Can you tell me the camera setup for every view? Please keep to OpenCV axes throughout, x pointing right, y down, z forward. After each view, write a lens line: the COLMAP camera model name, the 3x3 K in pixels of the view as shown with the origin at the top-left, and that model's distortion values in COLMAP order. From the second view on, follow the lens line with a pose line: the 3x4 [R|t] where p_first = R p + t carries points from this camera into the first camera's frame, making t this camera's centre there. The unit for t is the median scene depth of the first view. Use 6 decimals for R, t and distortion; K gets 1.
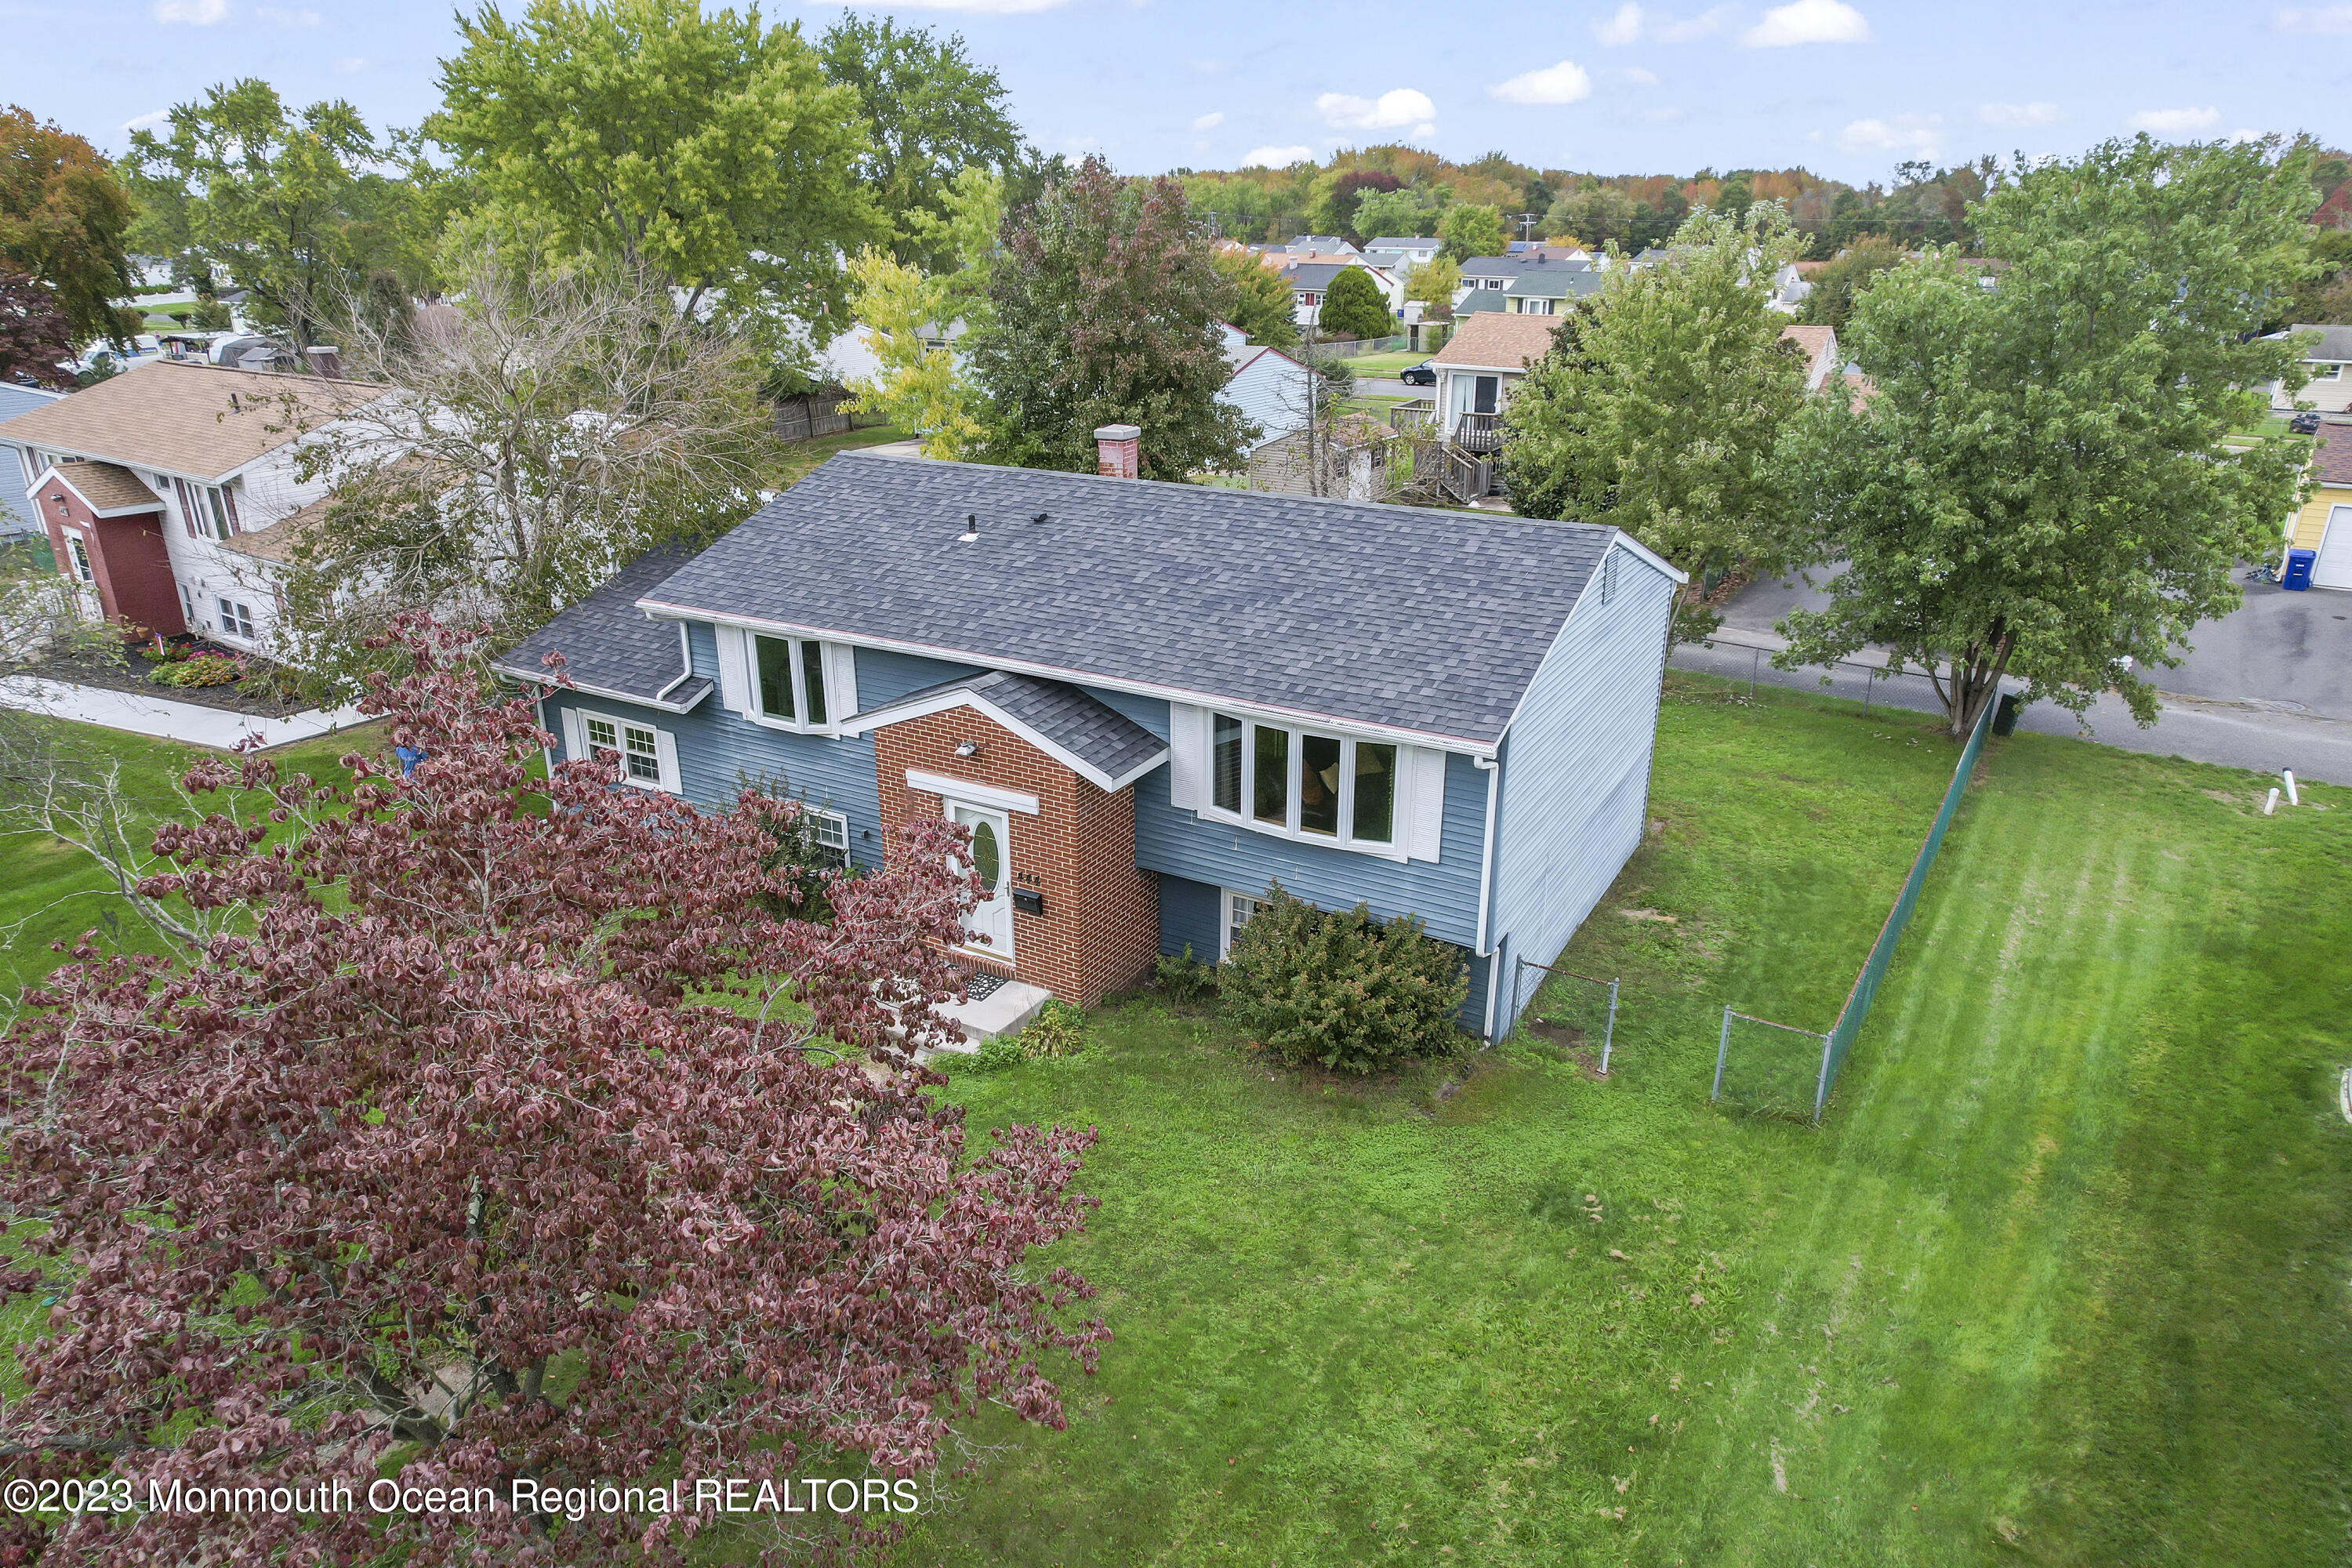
lens RADIAL K [[1473.6, 0, 1176.0], [0, 1473.6, 784.0], [0, 0, 1]] dist [-0.074656, 0.062565]
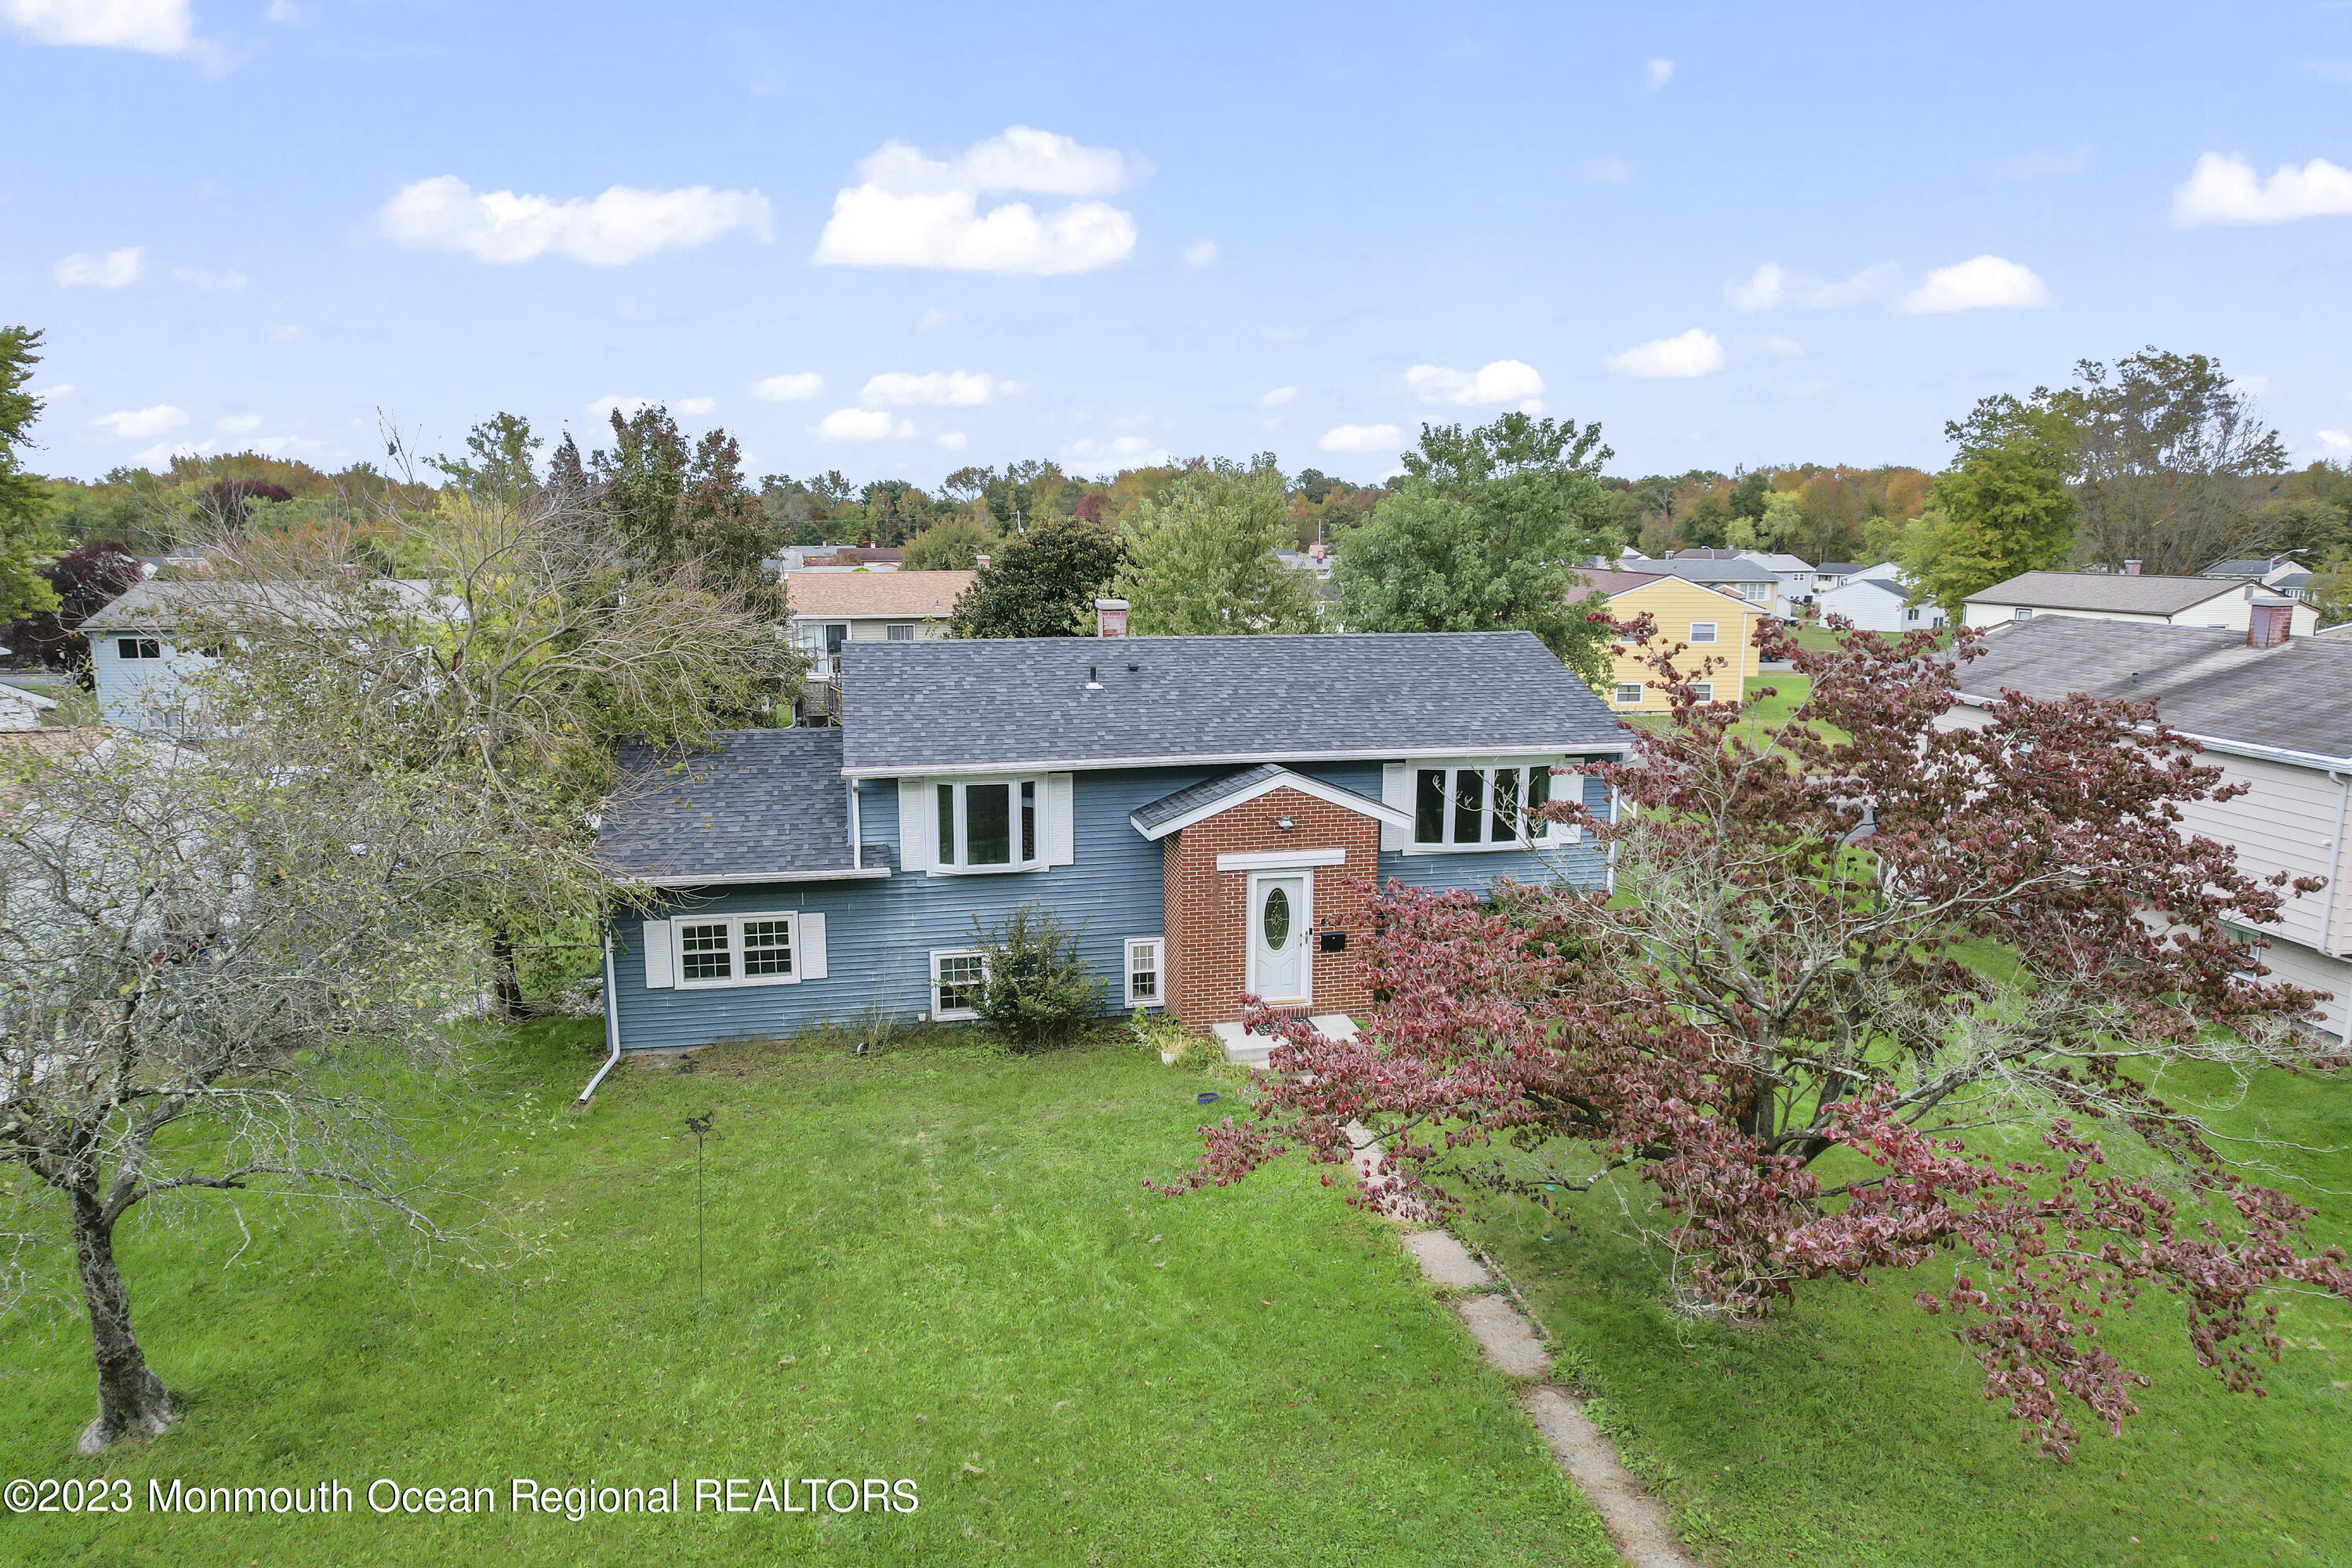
lens RADIAL K [[1473.6, 0, 1176.0], [0, 1473.6, 784.0], [0, 0, 1]] dist [-0.074656, 0.062565]
pose [[0.760321, -0.109603, 0.640233, -0.839968], [0.239220, 0.963630, -0.119123, 0.059352], [-0.603892, 0.243728, 0.758888, 0.102808]]
